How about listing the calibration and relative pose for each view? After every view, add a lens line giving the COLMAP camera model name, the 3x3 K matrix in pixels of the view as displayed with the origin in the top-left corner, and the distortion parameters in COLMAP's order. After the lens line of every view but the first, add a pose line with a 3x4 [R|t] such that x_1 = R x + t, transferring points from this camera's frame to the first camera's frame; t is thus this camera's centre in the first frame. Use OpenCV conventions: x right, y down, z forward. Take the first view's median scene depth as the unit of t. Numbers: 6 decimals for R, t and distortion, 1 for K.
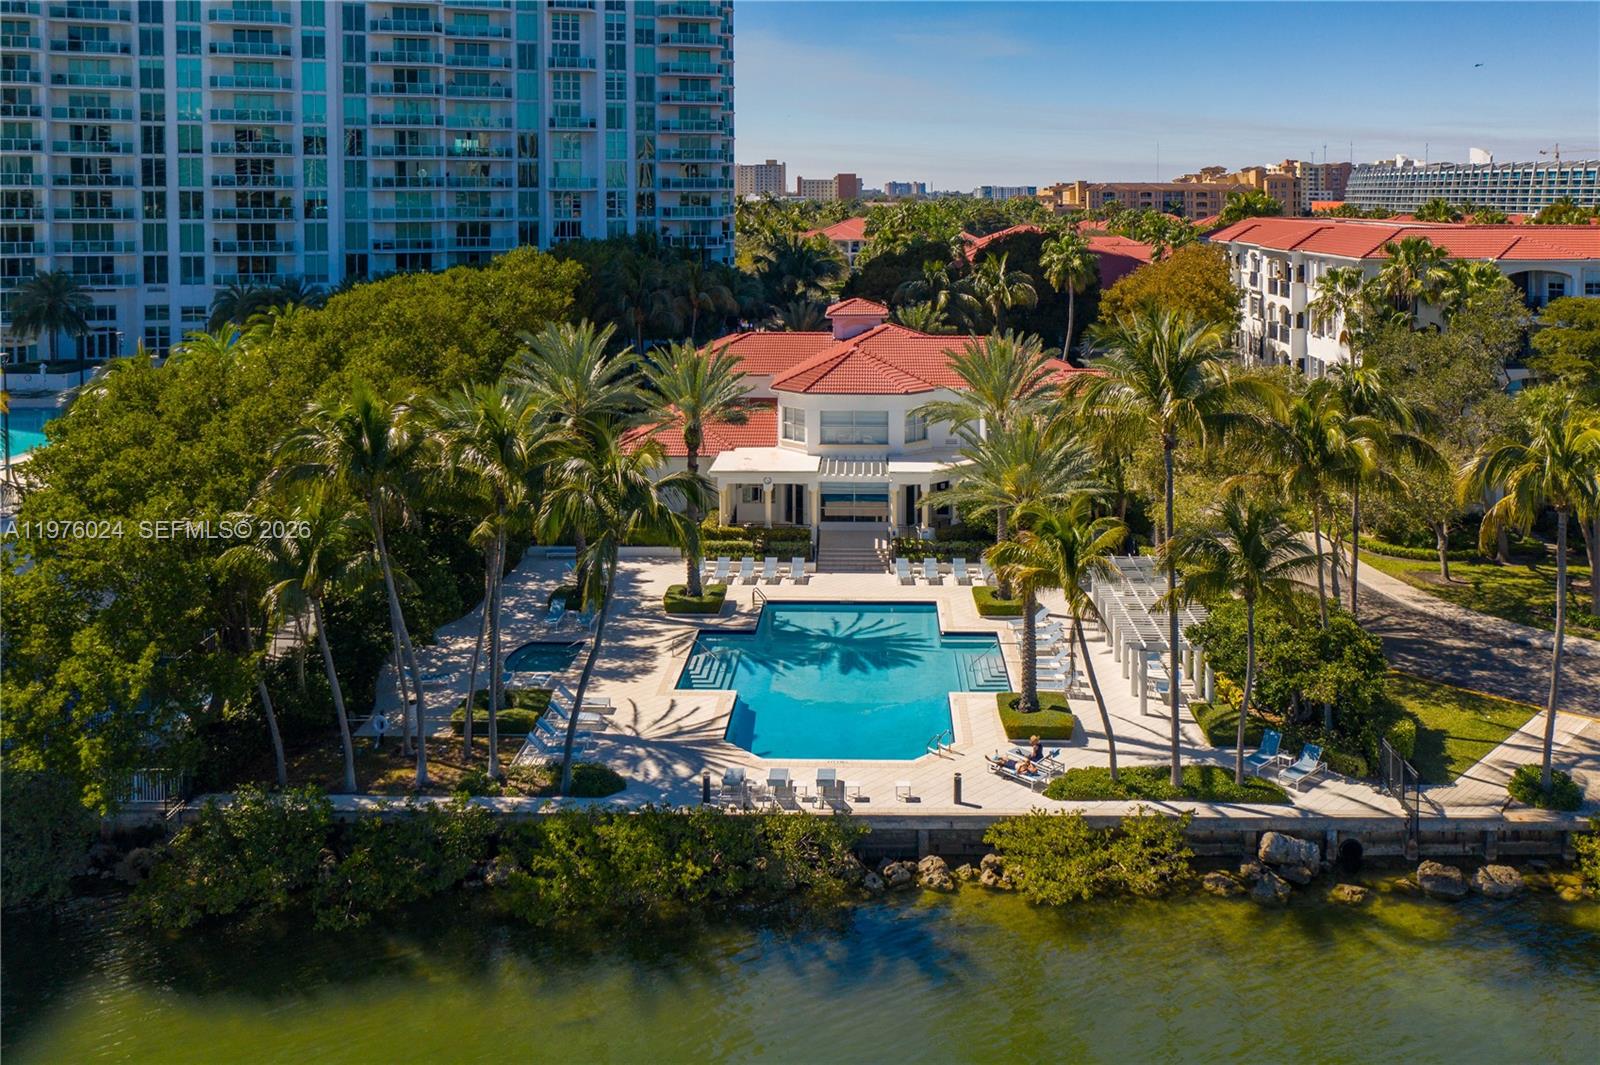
lens RADIAL K [[1360.8, 0, 841.9], [0, 1360.8, 275.2], [0, 0, 1]] dist [-0.012788, 0.019346]
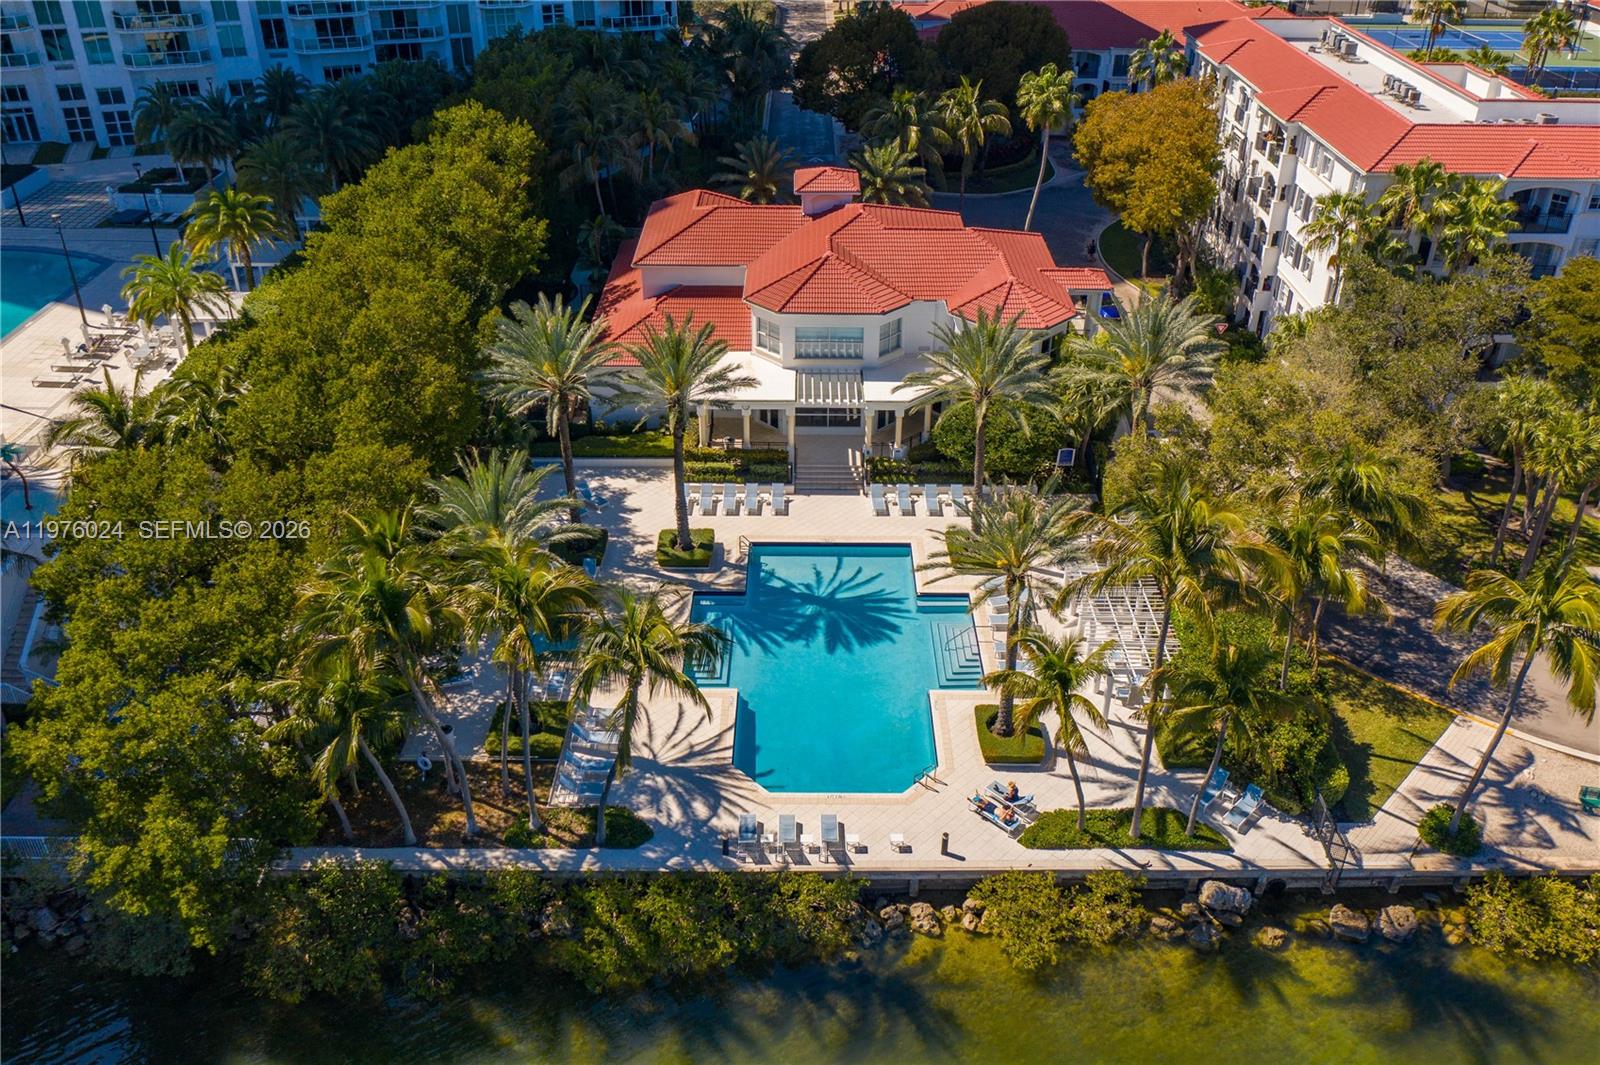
lens RADIAL K [[1290.8, 0, 798.2], [0, 1290.8, 534.5], [0, 0, 1]] dist [-0.010240, 0.017093]
pose [[0.999783, -0.008131, 0.019192, -0.039912], [-0.001855, 0.882417, 0.470464, -0.253695], [-0.020761, -0.470398, 0.882210, 0.114539]]
